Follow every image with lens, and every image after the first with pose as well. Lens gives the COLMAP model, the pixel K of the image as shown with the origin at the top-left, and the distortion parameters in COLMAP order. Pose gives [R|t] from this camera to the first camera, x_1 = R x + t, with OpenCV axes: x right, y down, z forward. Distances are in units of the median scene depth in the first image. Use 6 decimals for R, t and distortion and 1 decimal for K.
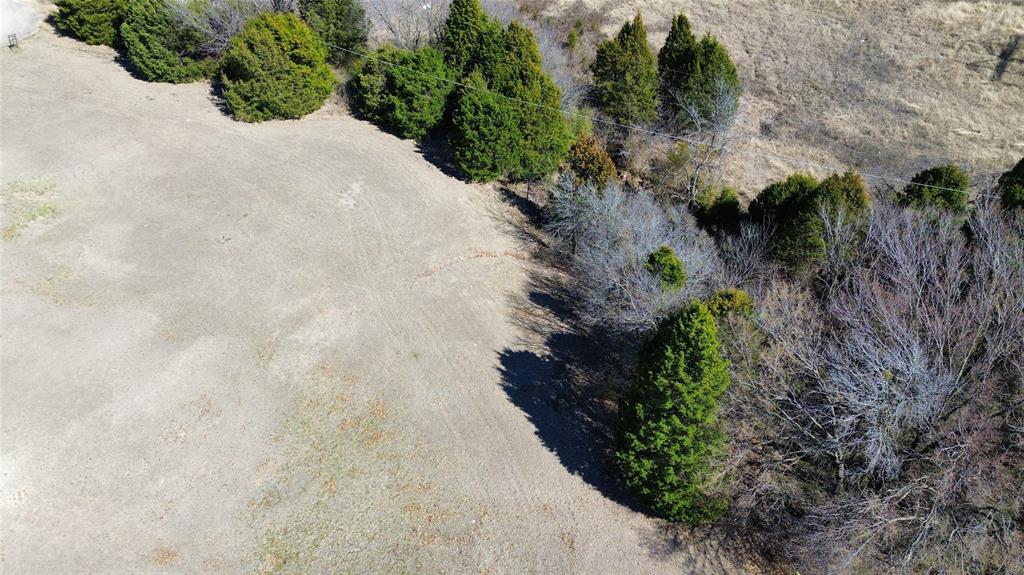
lens RADIAL K [[718.0, 0, 513.7], [0, 718.0, 288.4], [0, 0, 1]] dist [0.076727, -0.080178]
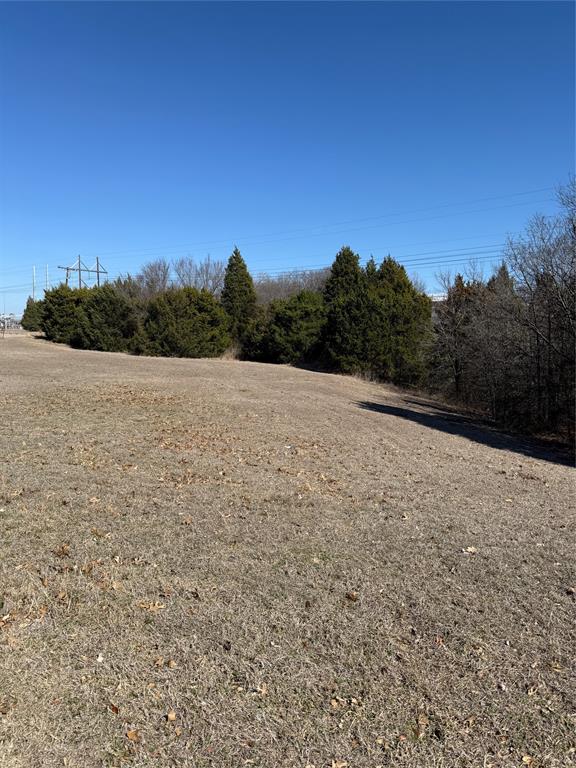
lens RADIAL K [[534.1, 0, 288.1], [0, 534.1, 387.3], [0, 0, 1]] dist [0.140237, -0.260800]
pose [[0.983041, 0.014160, -0.182841, 0.005022], [-0.121162, 0.798573, -0.589577, 0.332716], [0.137663, 0.601731, 0.786745, 0.471795]]
